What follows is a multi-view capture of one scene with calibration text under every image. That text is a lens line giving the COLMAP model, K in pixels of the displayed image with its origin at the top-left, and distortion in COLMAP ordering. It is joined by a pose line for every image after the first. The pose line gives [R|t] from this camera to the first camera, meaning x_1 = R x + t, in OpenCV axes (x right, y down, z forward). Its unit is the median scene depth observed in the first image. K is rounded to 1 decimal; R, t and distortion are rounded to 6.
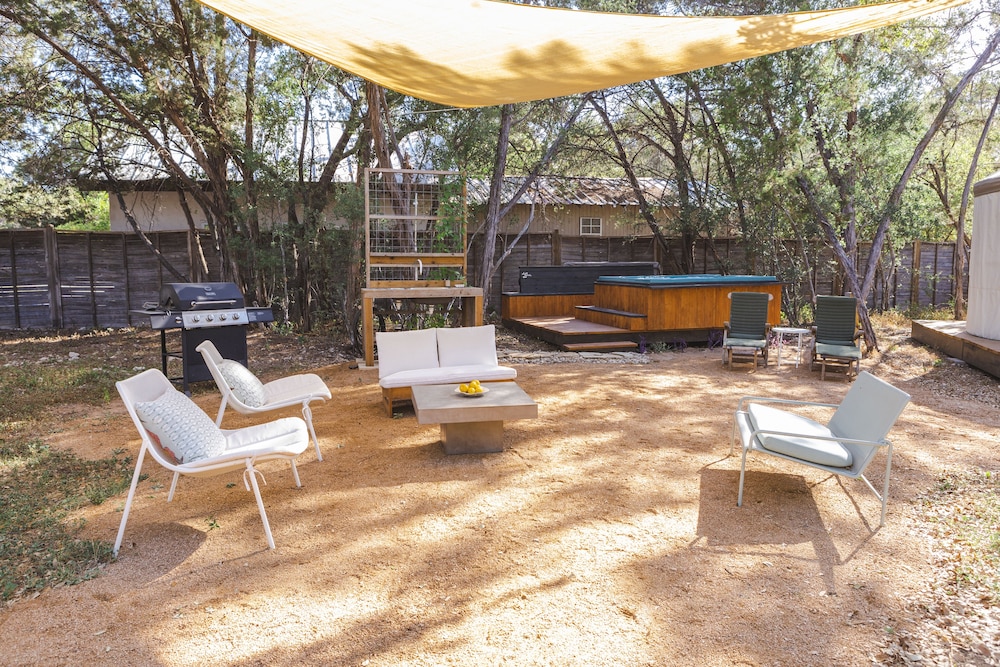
lens RADIAL K [[752.7, 0, 500.0], [0, 752.7, 333.5], [0, 0, 1]] dist [-0.011863, 0.006685]
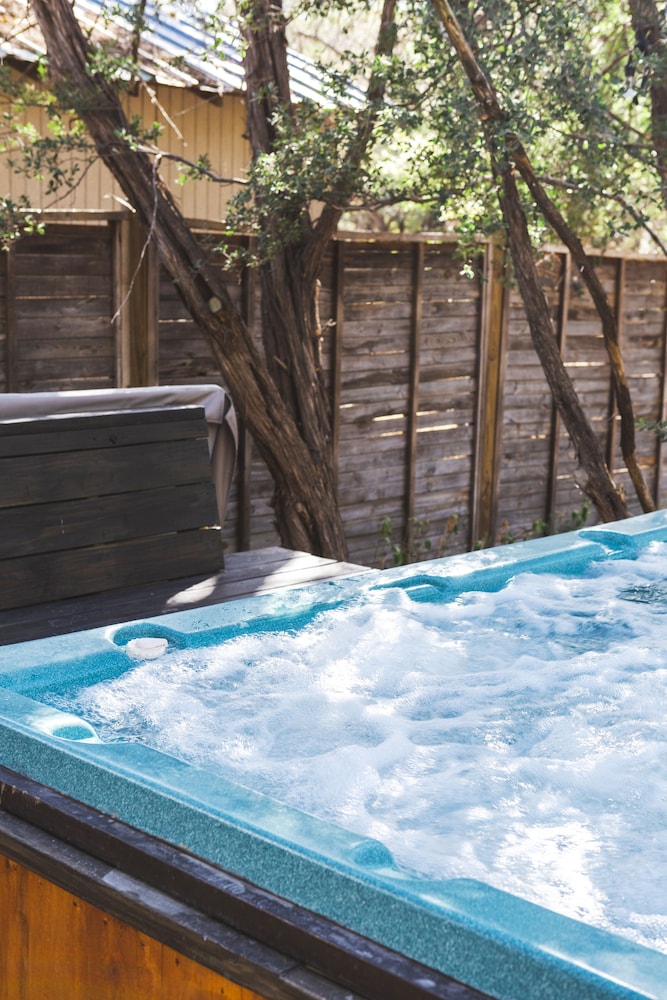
lens RADIAL K [[1308.8, 0, 333.5], [0, 1308.8, 500.0], [0, 0, 1]] dist [-0.040270, -0.029758]
pose [[0.865853, -0.061730, 0.496475, 0.102186], [0.022399, 0.996147, 0.084793, -0.102550], [-0.499796, -0.062298, 0.863900, 0.823318]]
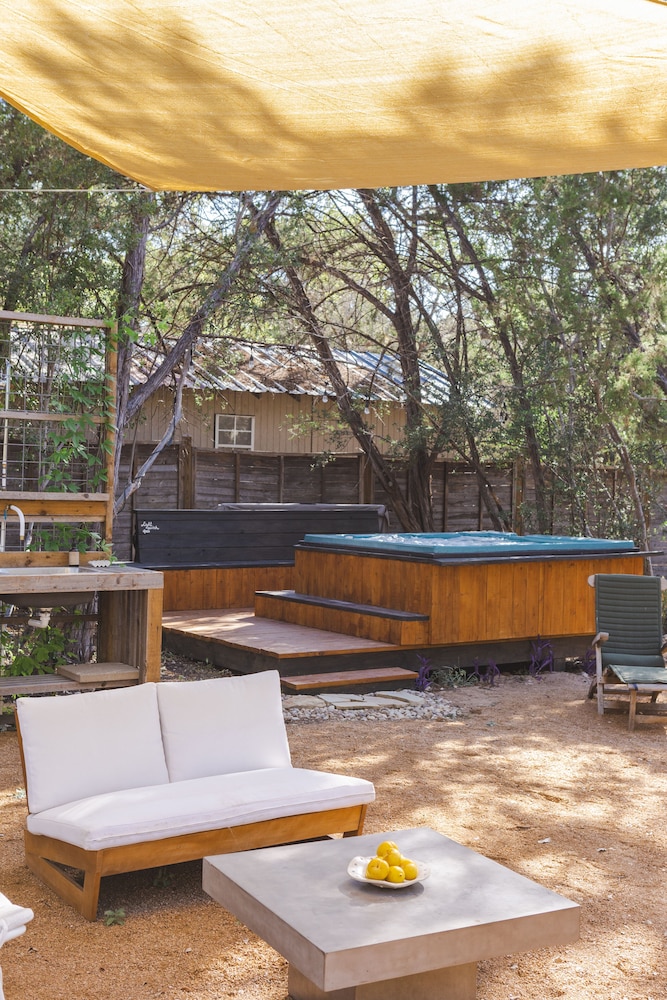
lens RADIAL K [[1308.8, 0, 333.5], [0, 1308.8, 500.0], [0, 0, 1]] dist [-0.040270, -0.029758]
pose [[0.954270, 0.018865, 0.298349, -0.113004], [0.004874, 0.996892, -0.078624, -0.027592], [-0.298905, 0.076482, 0.951213, 0.134489]]
